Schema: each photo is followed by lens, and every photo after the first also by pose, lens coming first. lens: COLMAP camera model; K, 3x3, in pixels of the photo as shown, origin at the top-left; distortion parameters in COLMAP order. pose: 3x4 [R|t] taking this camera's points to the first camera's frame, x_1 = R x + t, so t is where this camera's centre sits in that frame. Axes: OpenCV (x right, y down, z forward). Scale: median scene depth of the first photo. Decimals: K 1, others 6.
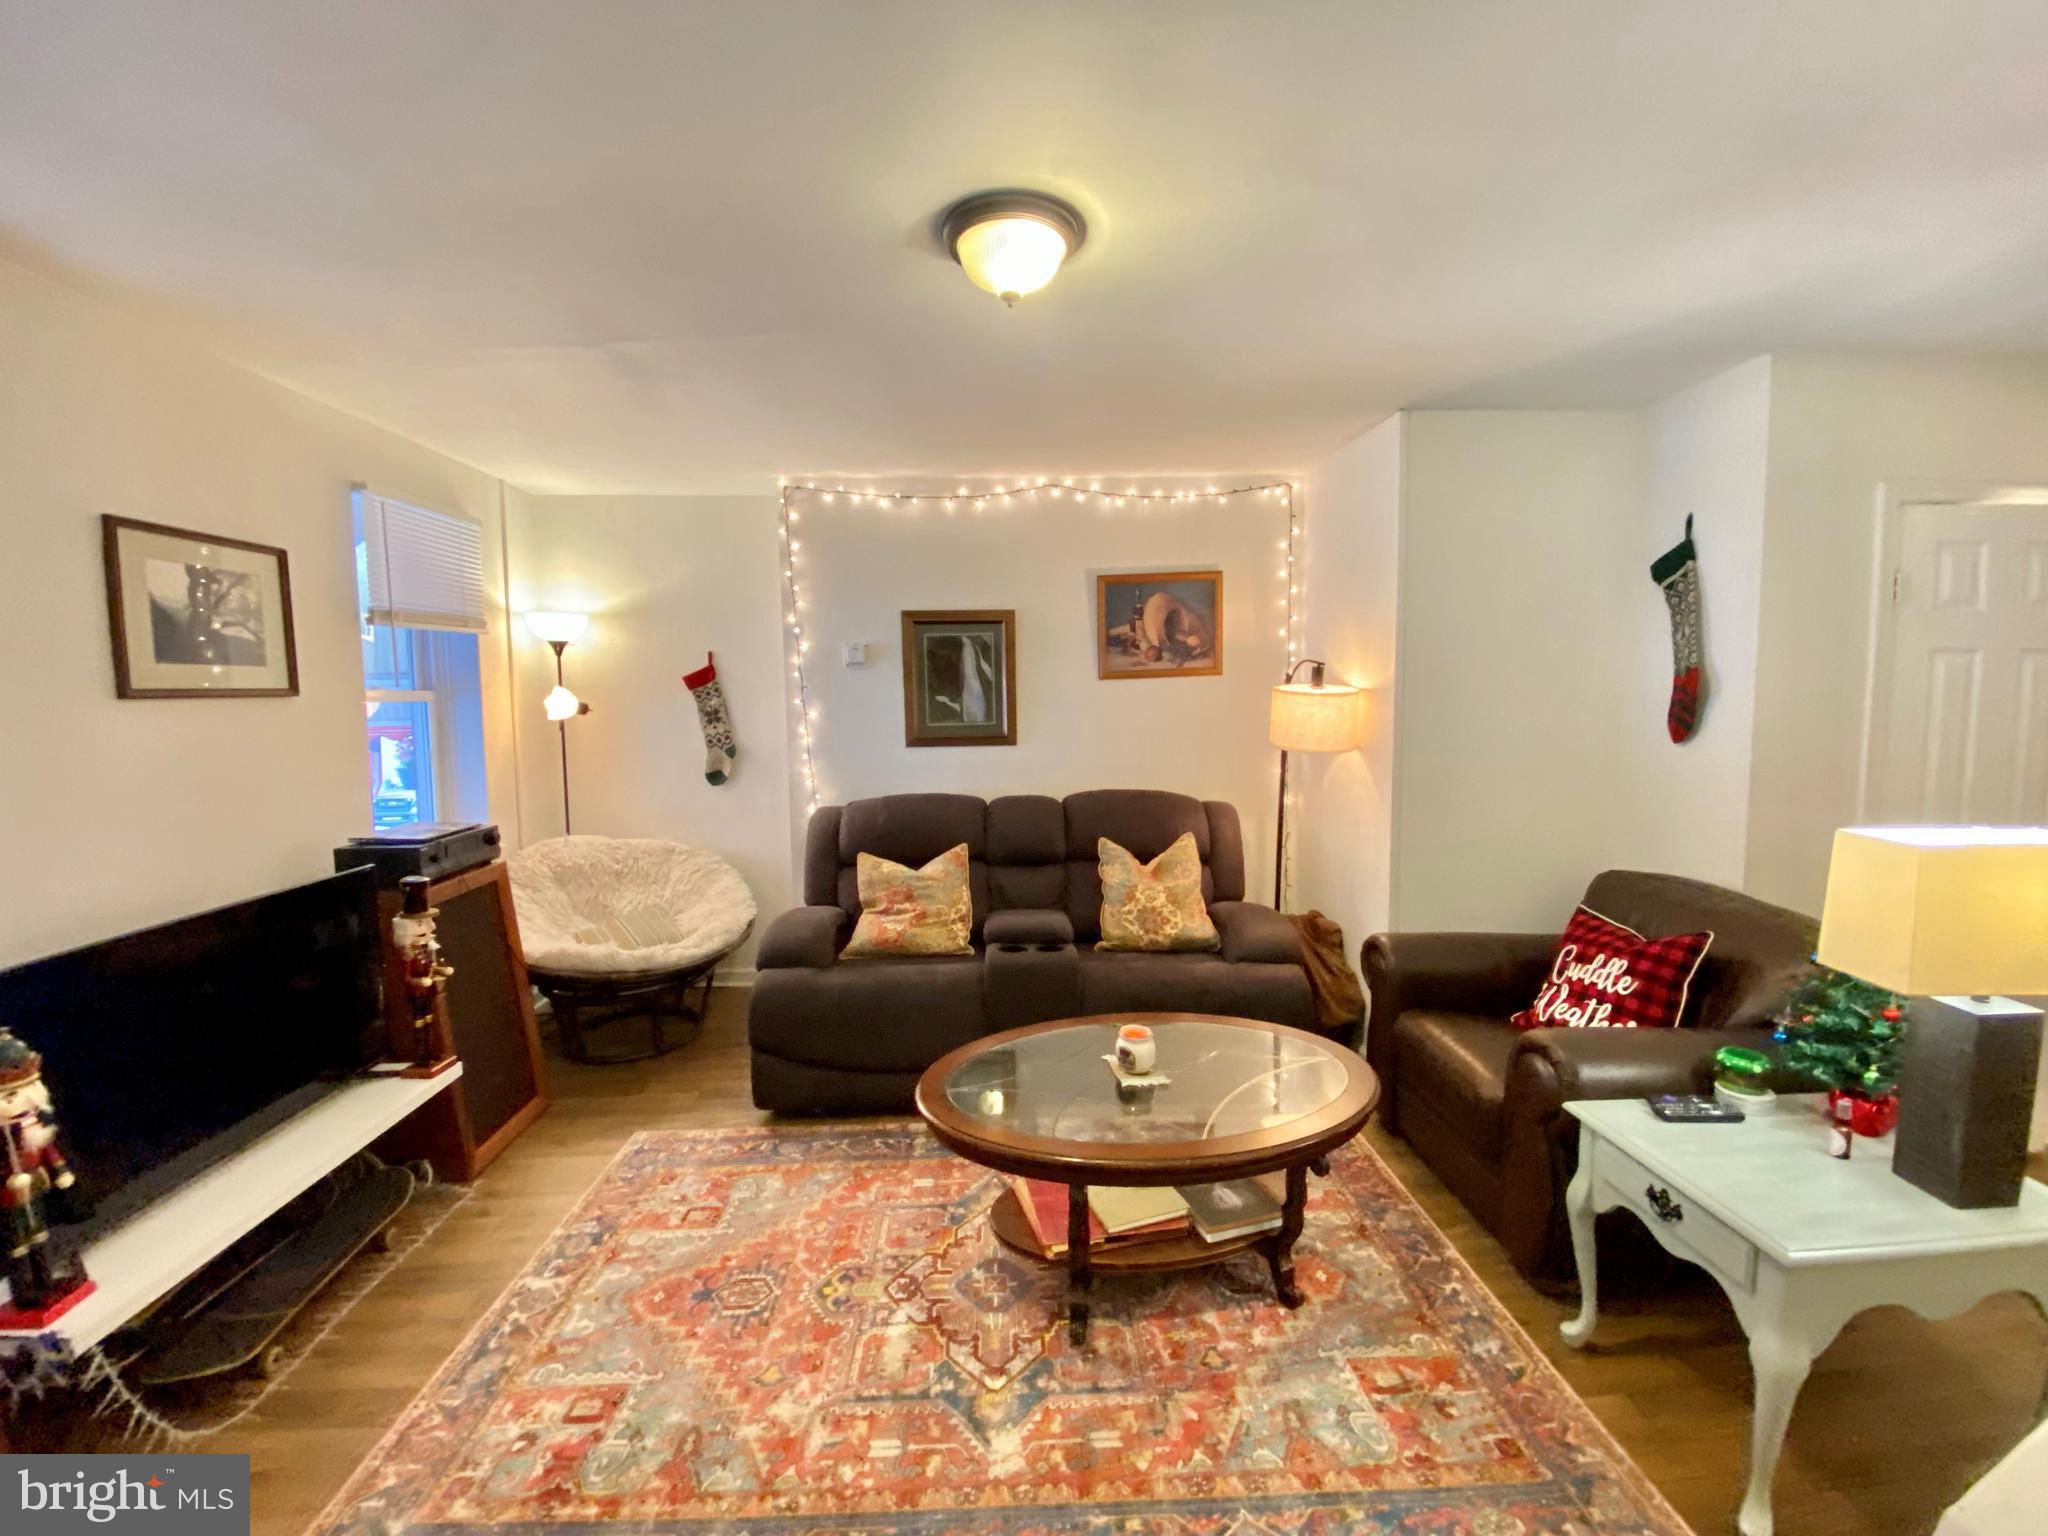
lens RADIAL K [[830.8, 0, 1017.1], [0, 830.8, 767.0], [0, 0, 1]] dist [0.052711, -0.039749]
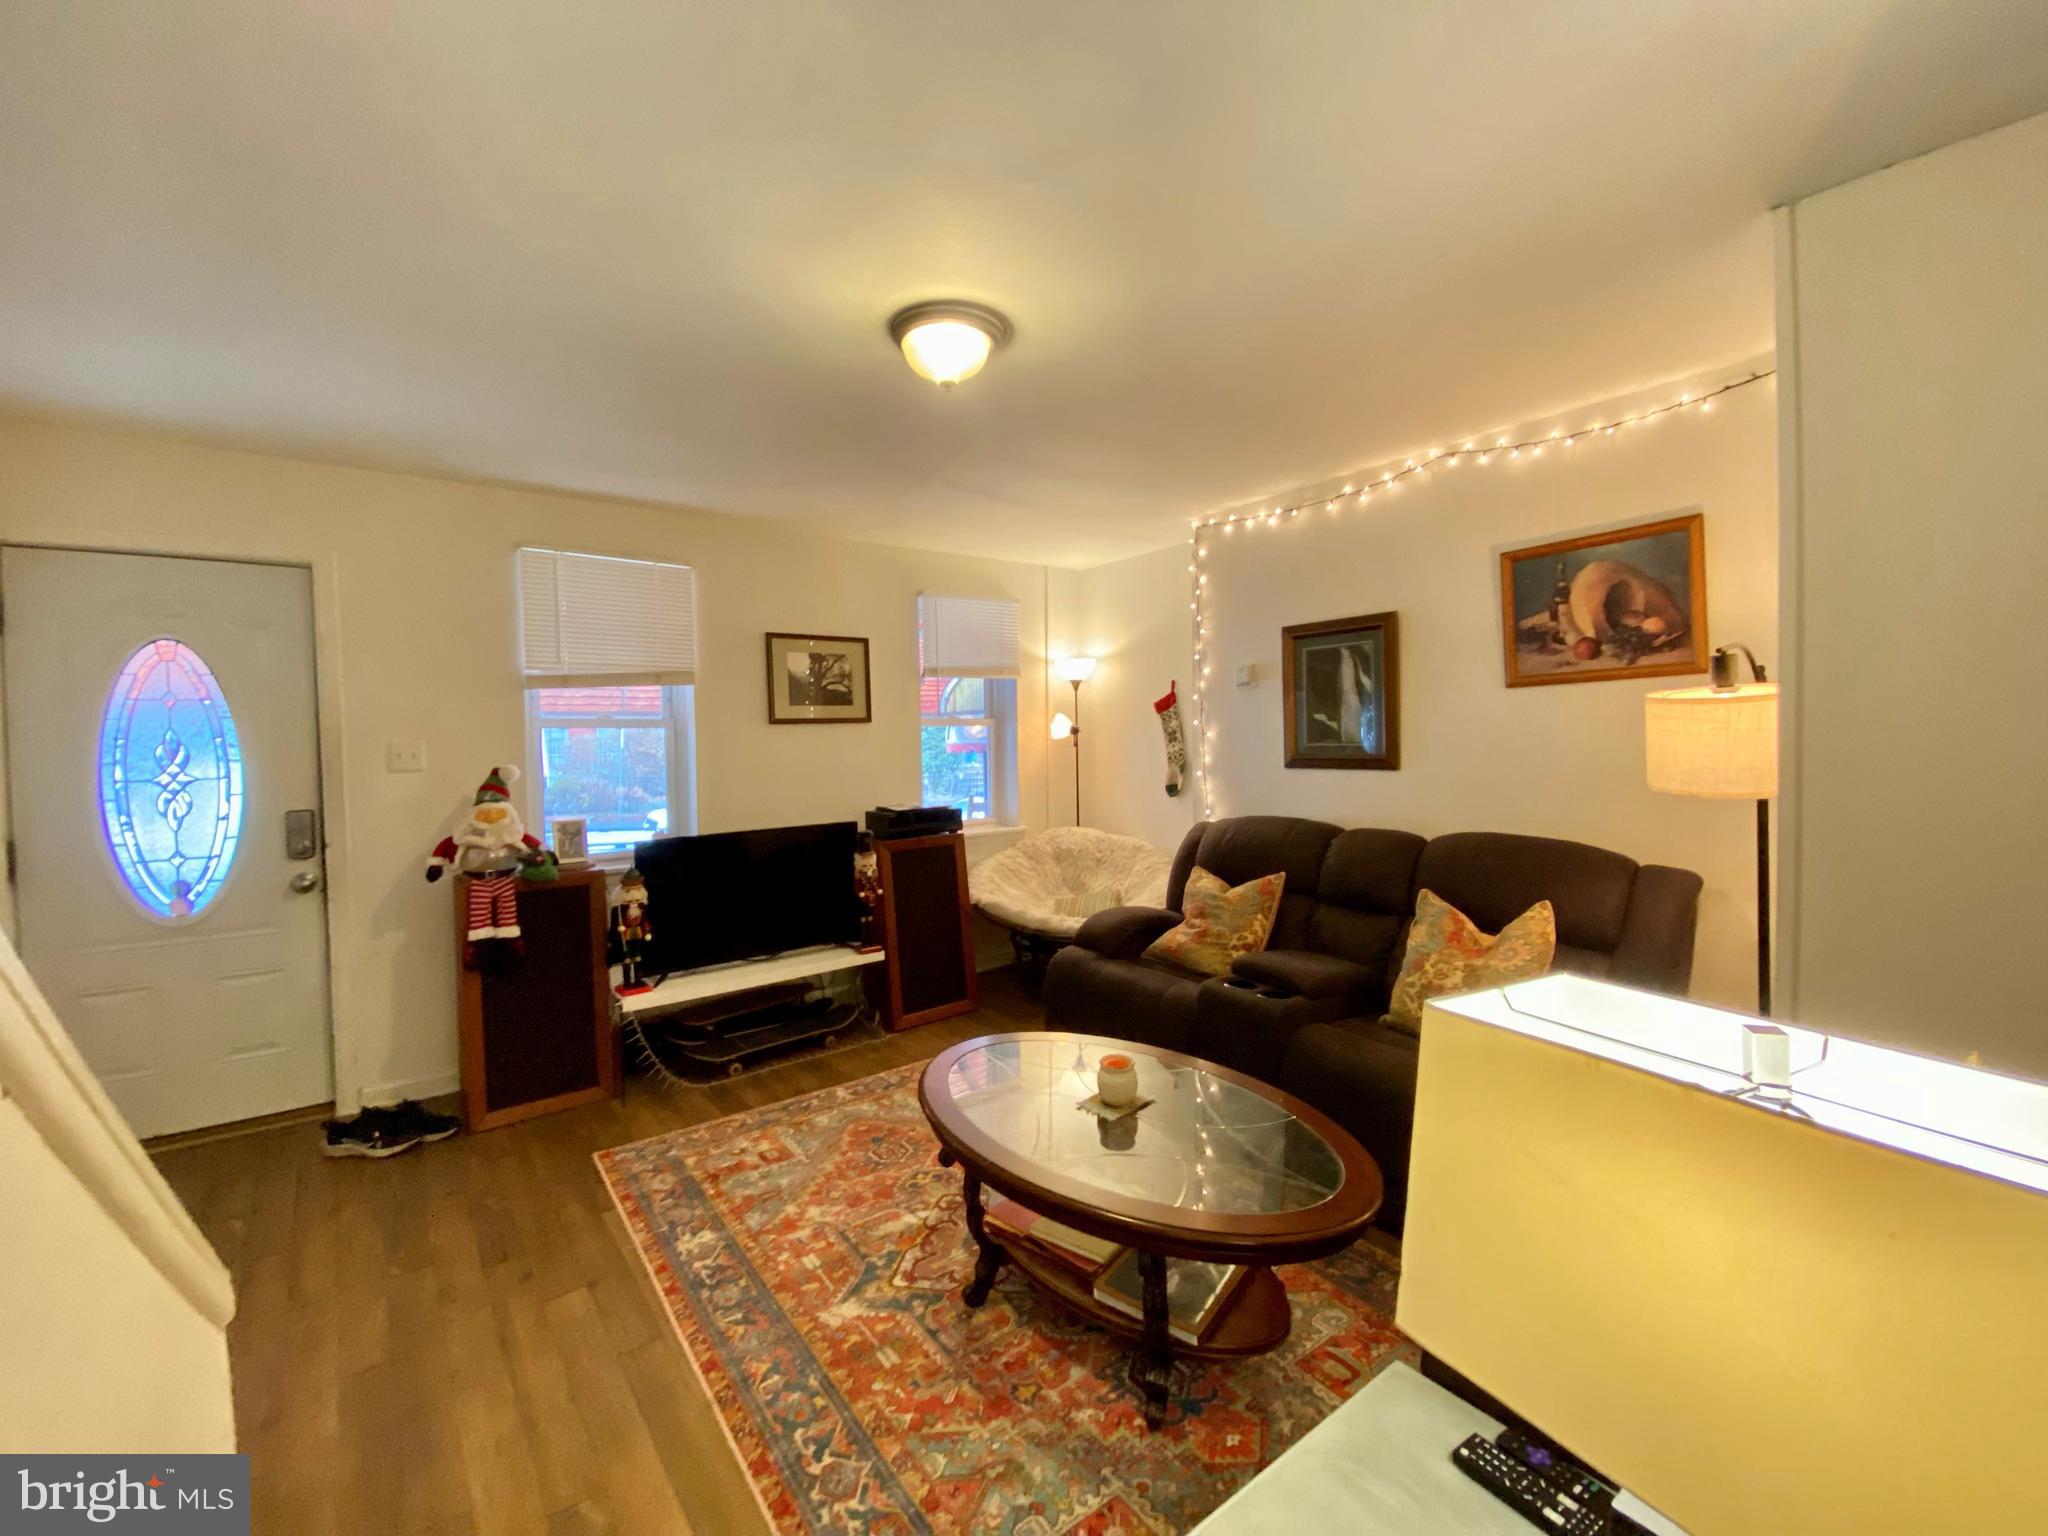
lens RADIAL K [[830.8, 0, 1017.1], [0, 830.8, 767.0], [0, 0, 1]] dist [0.052711, -0.039749]
pose [[0.561833, 0.033687, -0.826564, 0.621883], [-0.057435, 0.998348, 0.001649, -0.011294], [0.825254, 0.046547, 0.562840, 0.253611]]
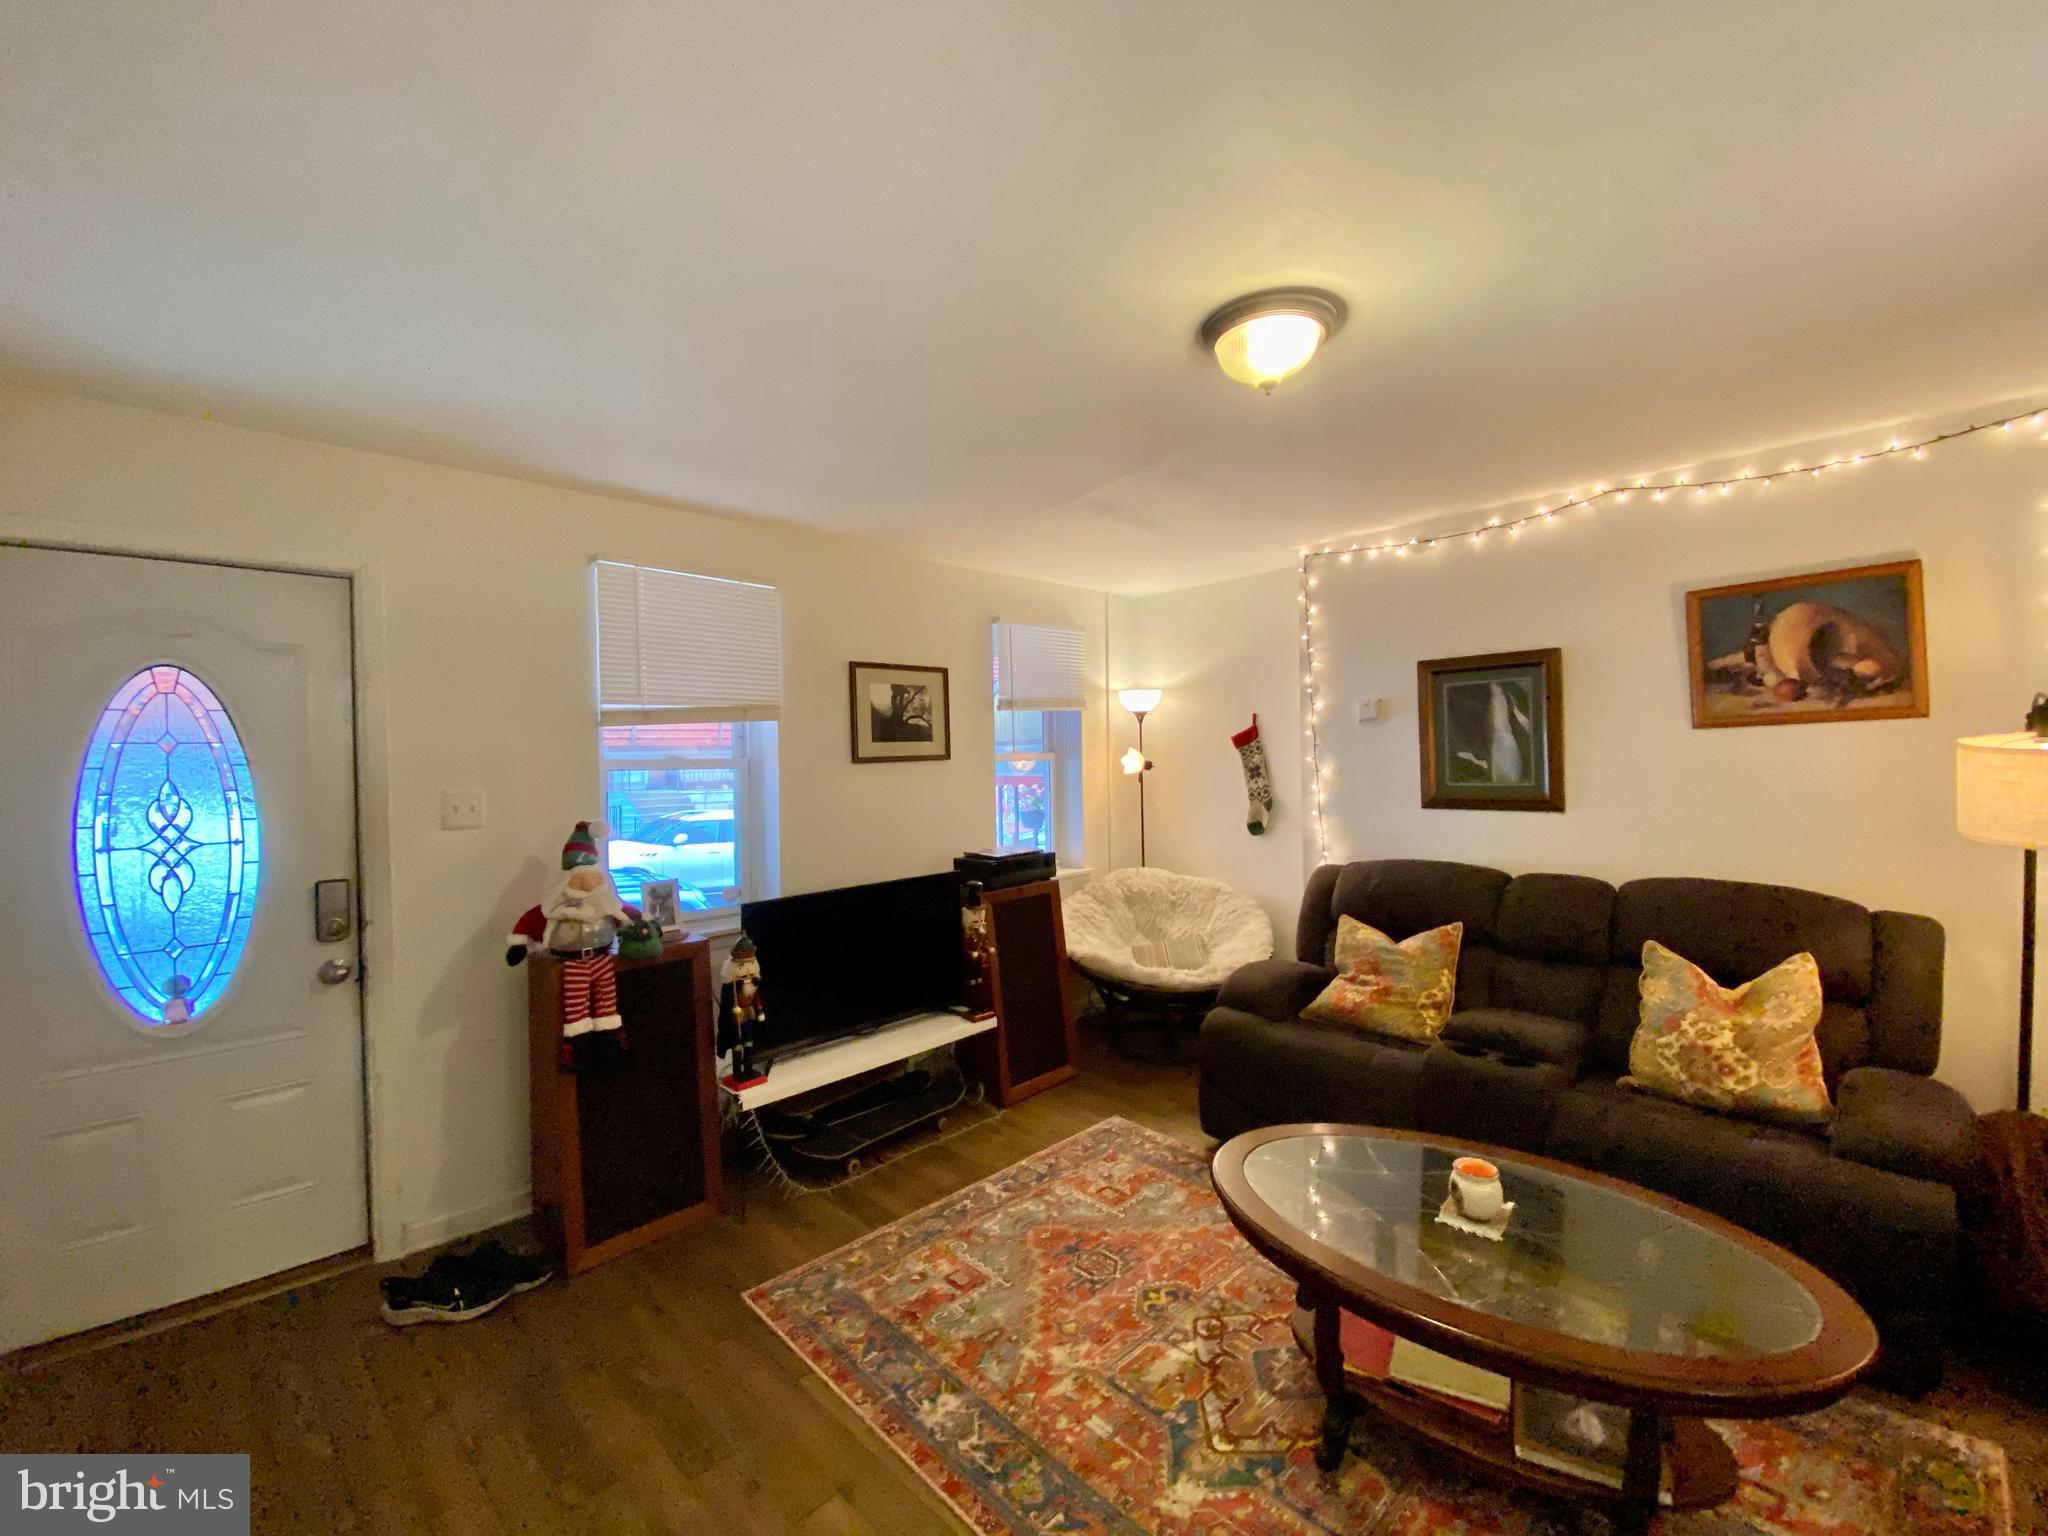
lens RADIAL K [[830.8, 0, 1017.1], [0, 830.8, 767.0], [0, 0, 1]] dist [0.052711, -0.039749]
pose [[0.662467, 0.006259, -0.749065, 0.337040], [-0.047492, 0.998304, -0.033660, -0.021198], [0.747584, 0.057873, 0.661641, 0.060338]]
